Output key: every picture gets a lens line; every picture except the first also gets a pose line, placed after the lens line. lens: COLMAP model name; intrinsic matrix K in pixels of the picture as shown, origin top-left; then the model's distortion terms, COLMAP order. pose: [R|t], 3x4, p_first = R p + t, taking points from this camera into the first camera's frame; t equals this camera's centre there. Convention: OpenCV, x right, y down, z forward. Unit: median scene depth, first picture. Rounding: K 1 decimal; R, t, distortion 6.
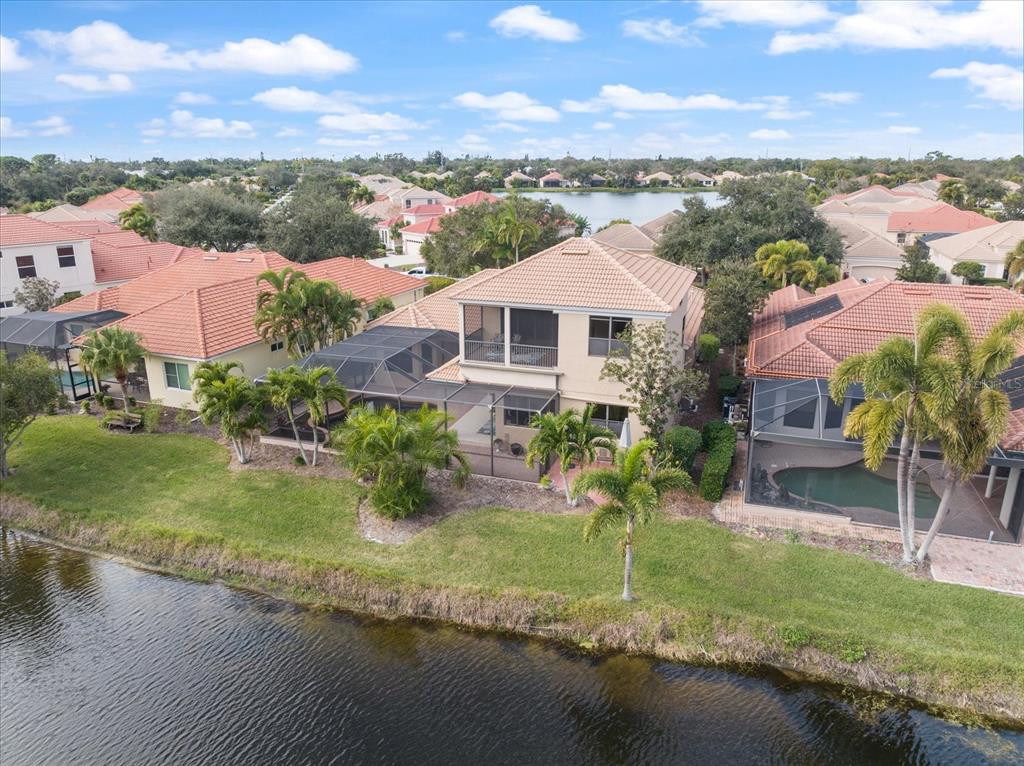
lens RADIAL K [[723.6, 0, 512.0], [0, 723.6, 383.0], [0, 0, 1]] dist [-0.004963, -0.051252]
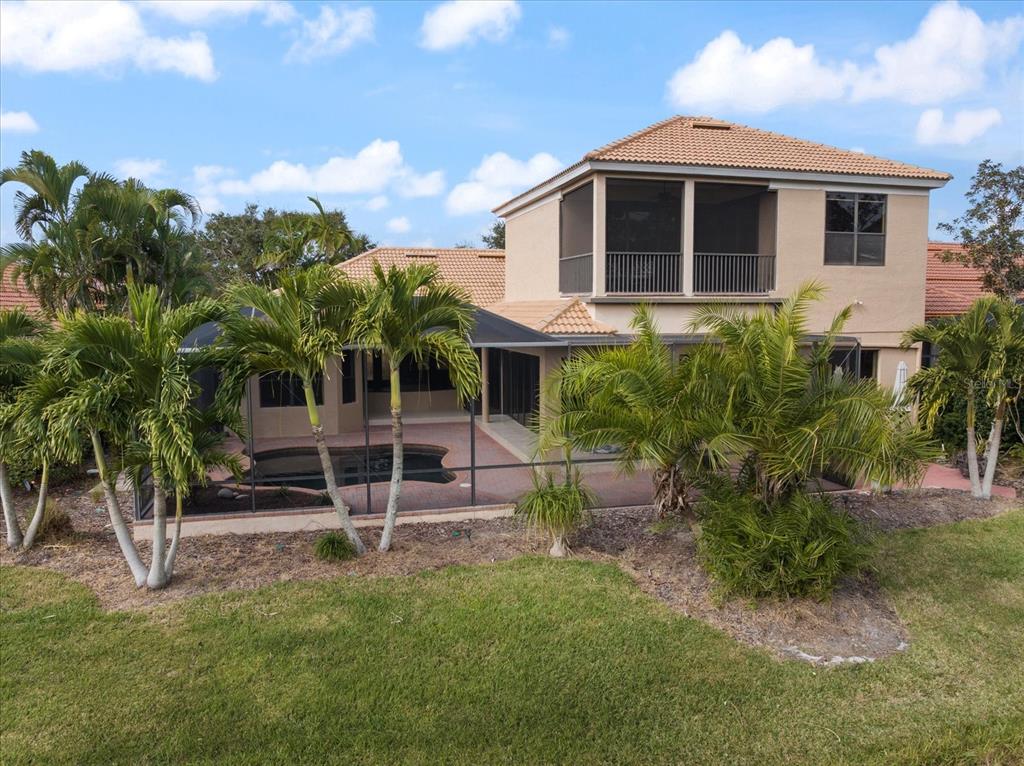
lens RADIAL K [[723.6, 0, 512.0], [0, 723.6, 383.0], [0, 0, 1]] dist [-0.004963, -0.051252]
pose [[0.839280, -0.062979, 0.540040, -0.433066], [0.162499, 0.976924, -0.138613, 0.097312], [-0.518849, 0.204091, 0.830146, 0.675426]]
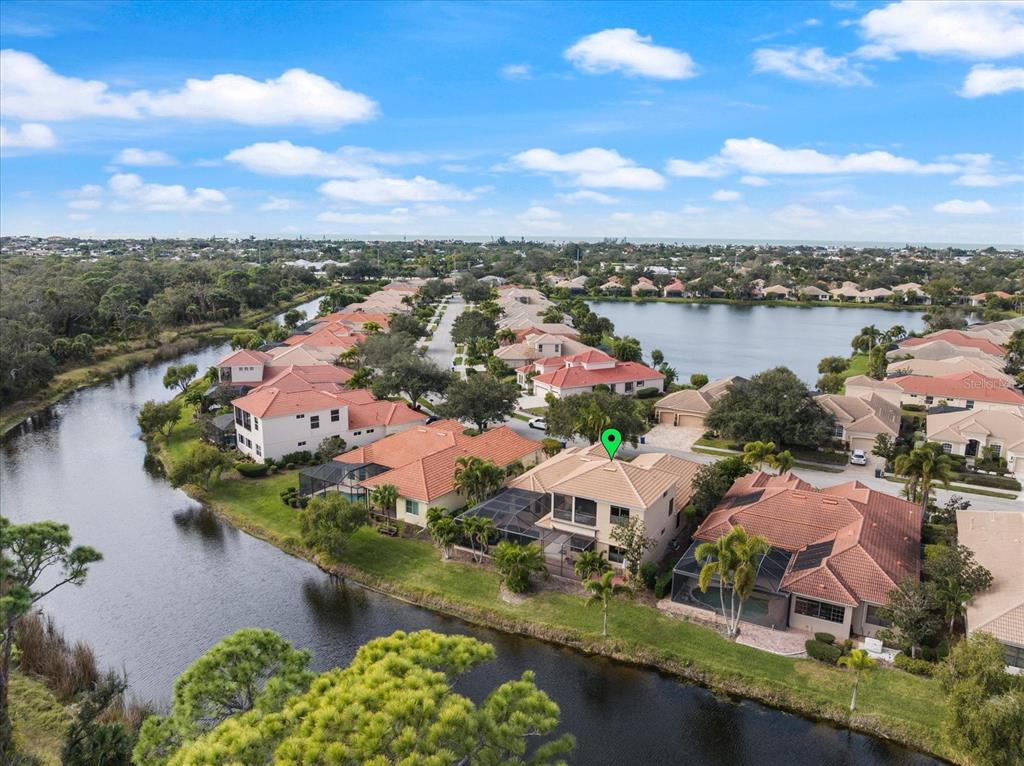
lens RADIAL K [[723.6, 0, 512.0], [0, 723.6, 383.0], [0, 0, 1]] dist [-0.004963, -0.051252]
pose [[0.982337, 0.050043, -0.180303, 0.188605], [-0.067497, 0.993468, -0.092003, -0.236384], [0.174522, 0.102548, 0.979299, -1.196265]]
